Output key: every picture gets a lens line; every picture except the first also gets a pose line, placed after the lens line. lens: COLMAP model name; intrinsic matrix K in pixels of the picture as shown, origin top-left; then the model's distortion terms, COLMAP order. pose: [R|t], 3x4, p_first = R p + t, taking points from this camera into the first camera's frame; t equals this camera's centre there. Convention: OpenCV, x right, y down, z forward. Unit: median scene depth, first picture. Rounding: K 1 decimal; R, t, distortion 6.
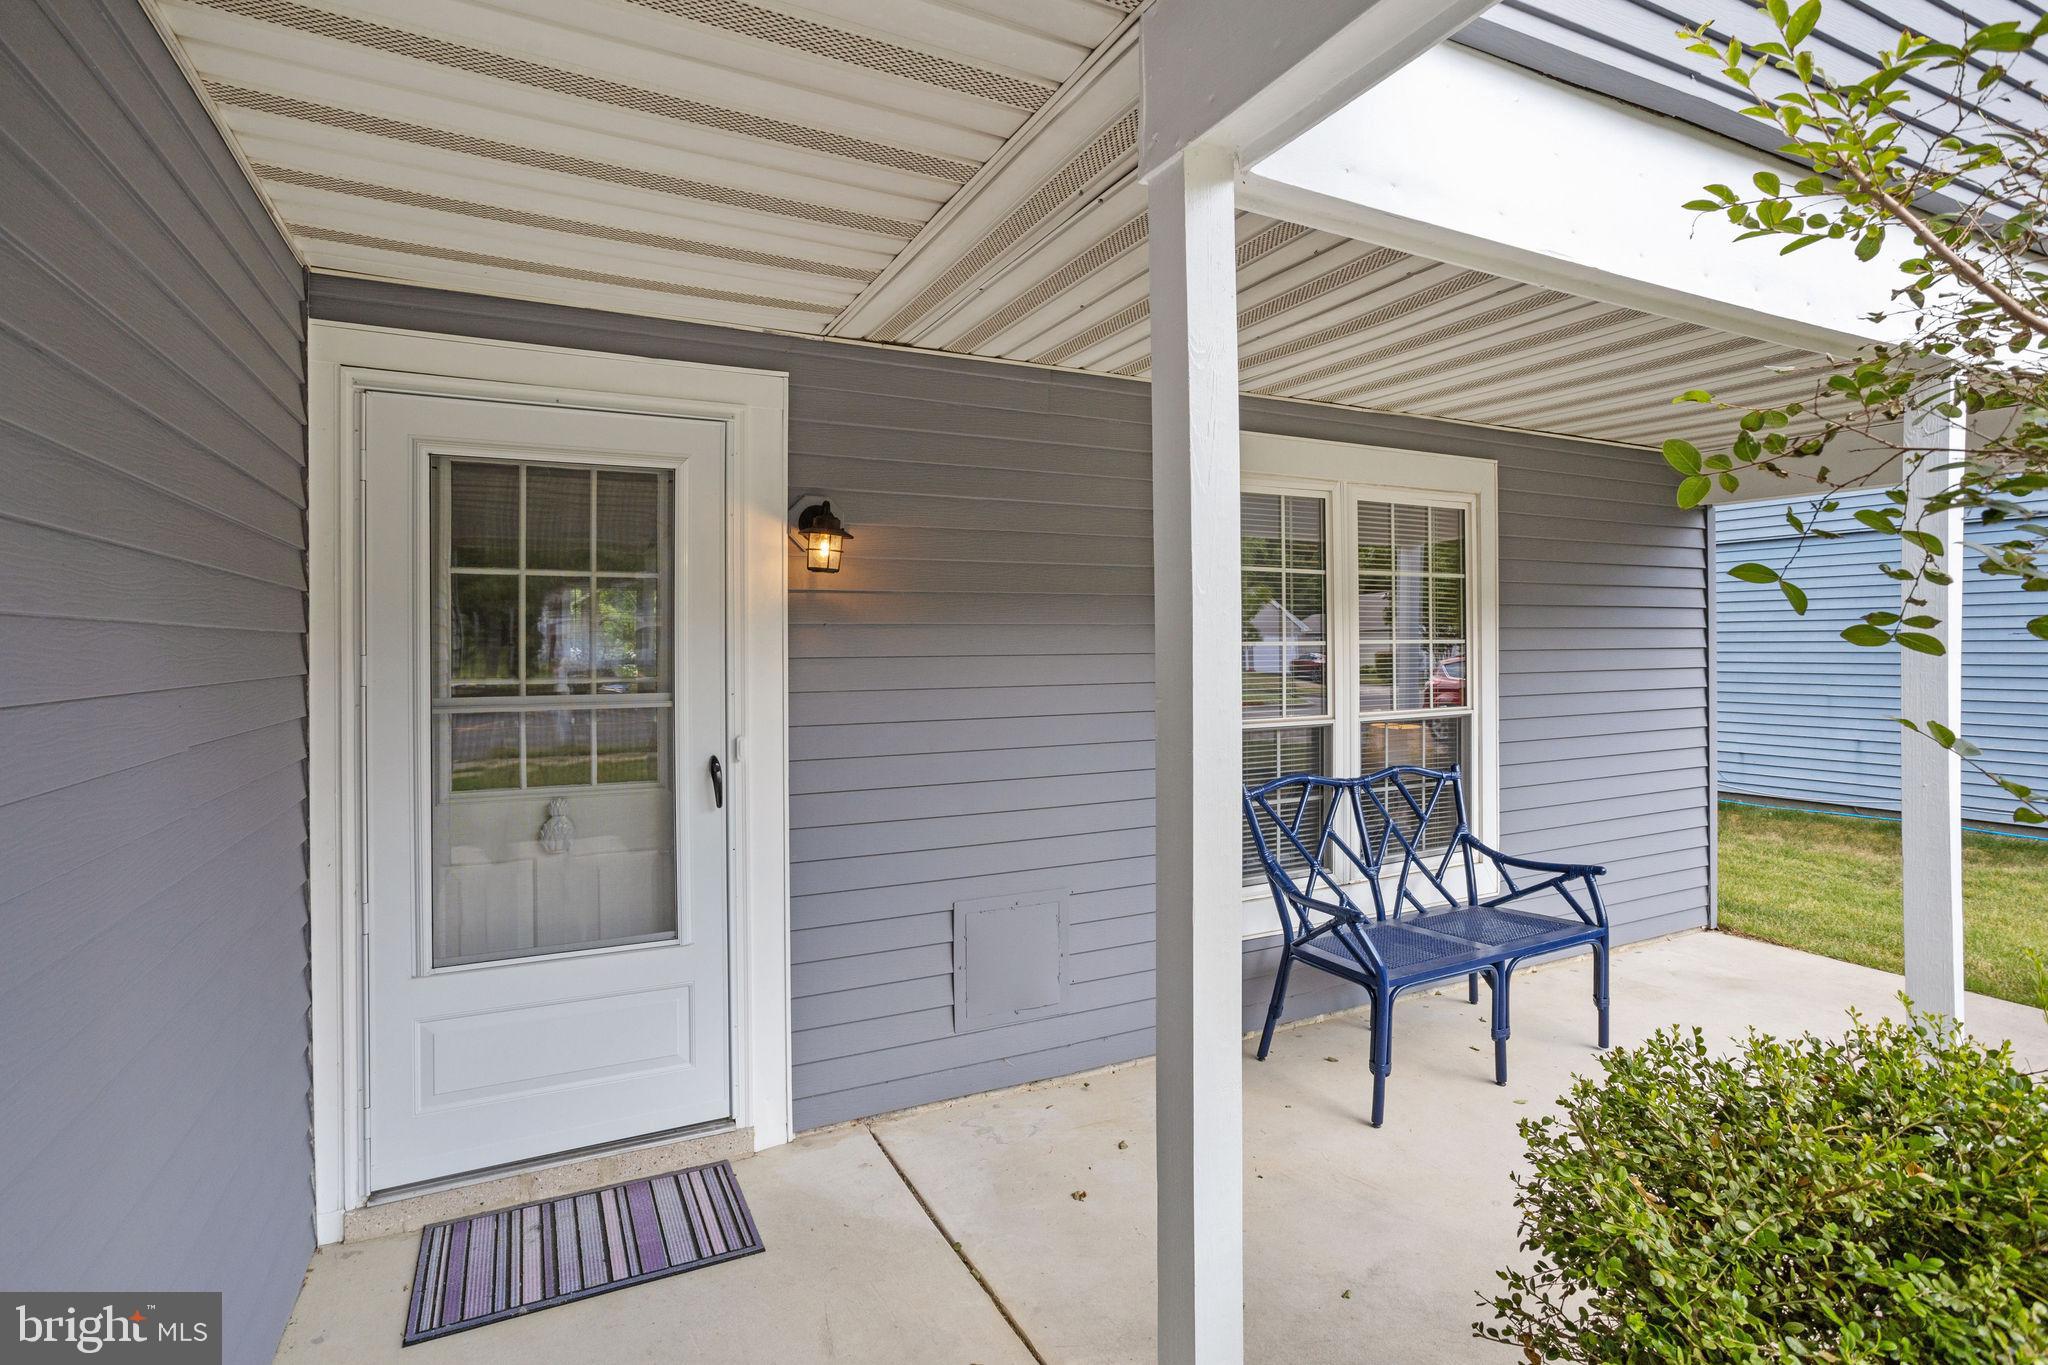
lens RADIAL K [[992.3, 0, 983.4], [0, 992.3, 650.2], [0, 0, 1]] dist [-0.004632, 0.000778]
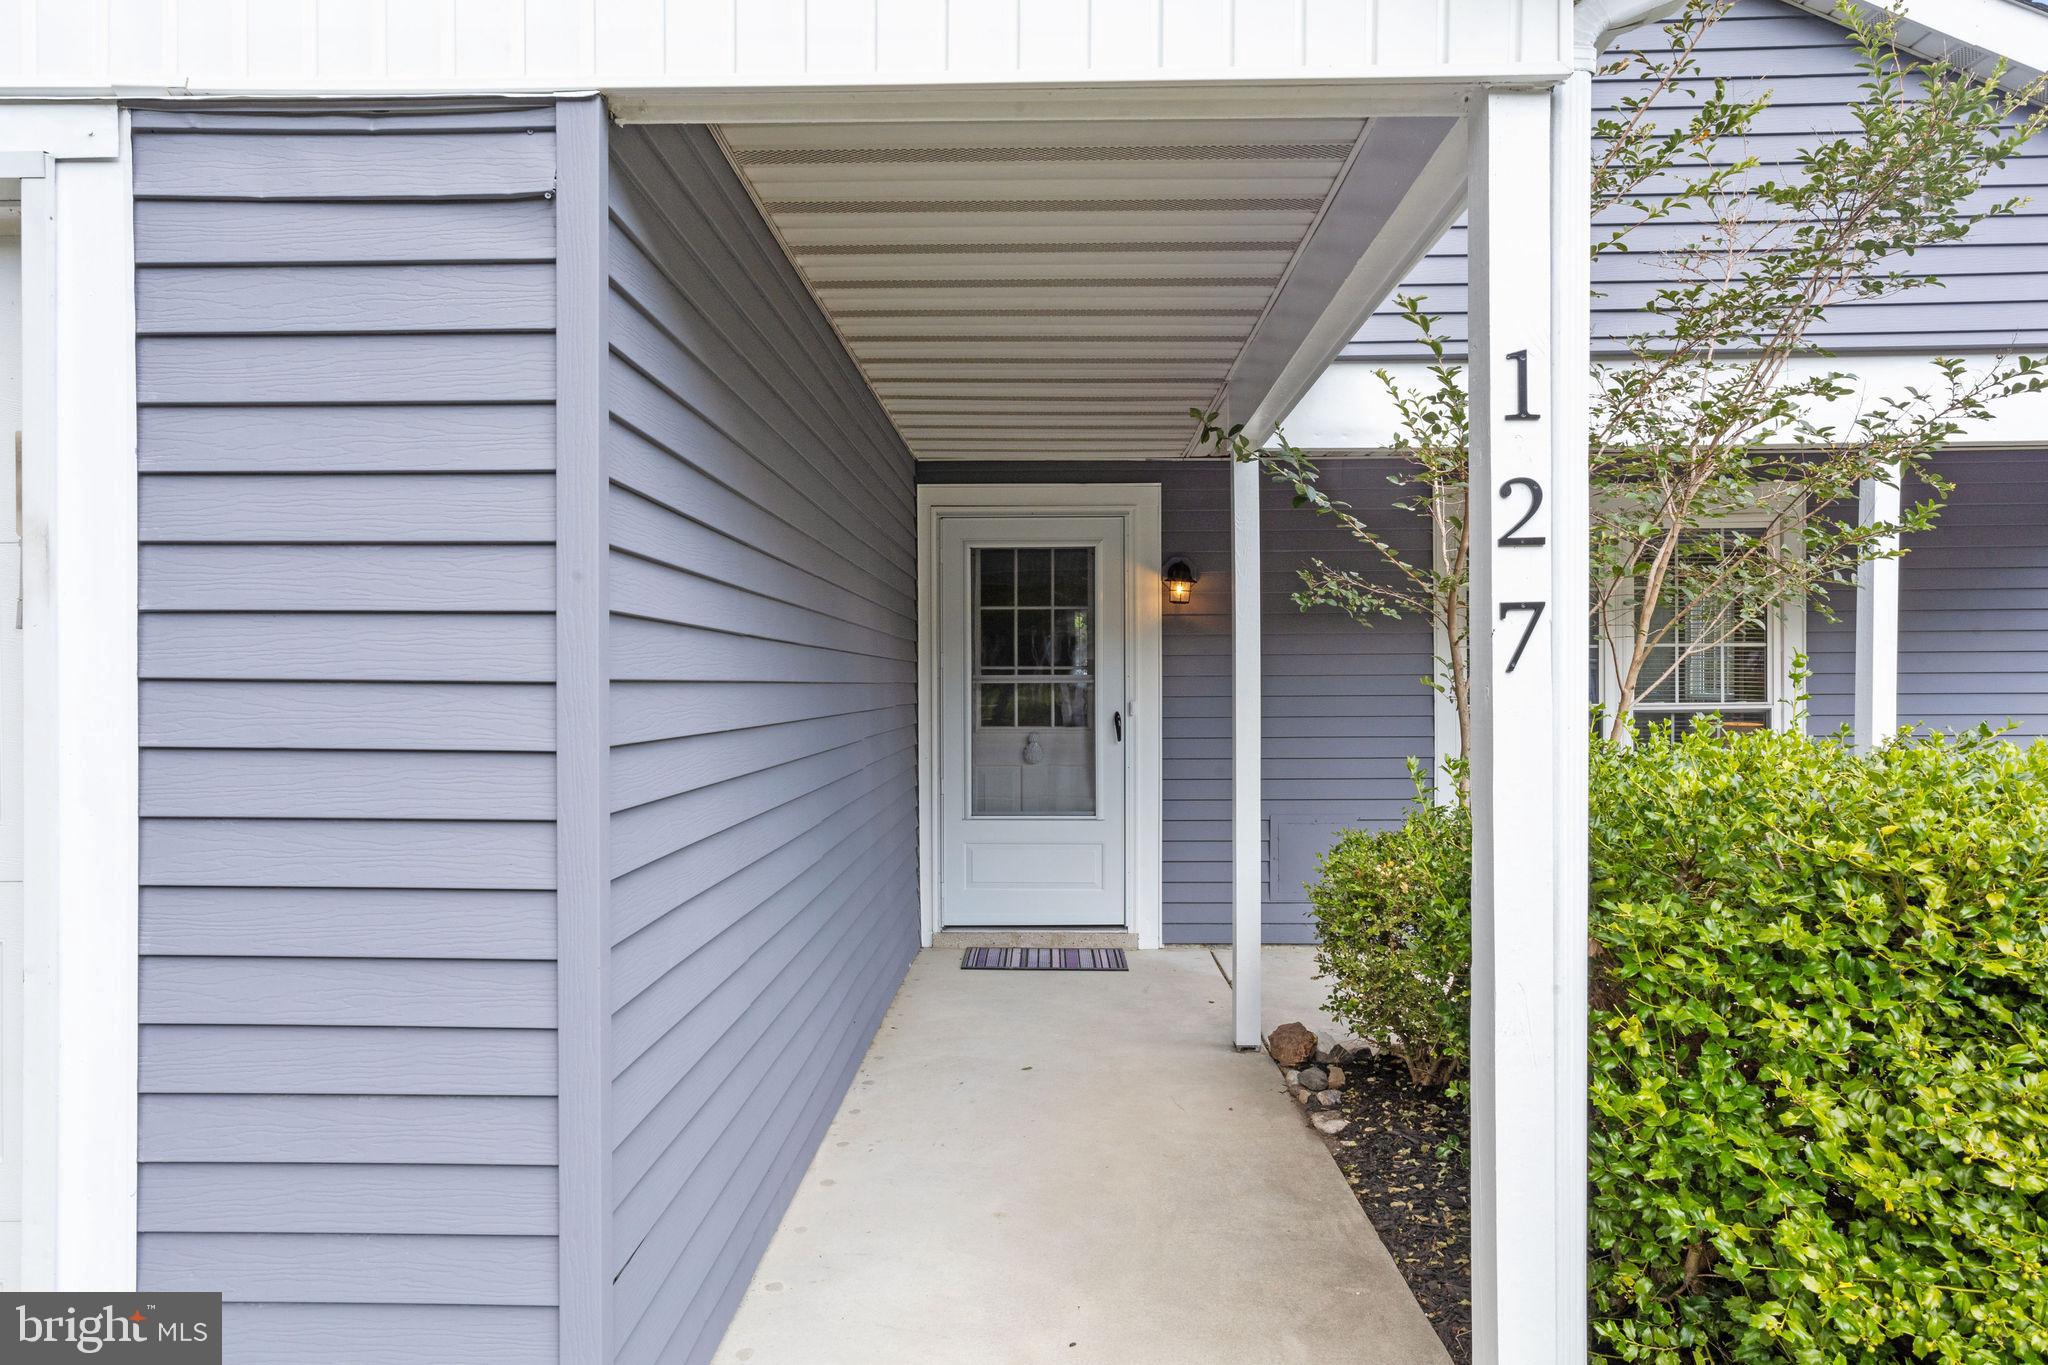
lens RADIAL K [[1360.5, 0, 1021.9], [0, 1360.5, 680.6], [0, 0, 1]] dist [-0.001405, -0.000112]
pose [[0.897125, 0.005448, -0.441743, 0.634193], [-0.002226, 0.999967, 0.007811, 0.034279], [0.441771, -0.006024, 0.897108, -1.206605]]
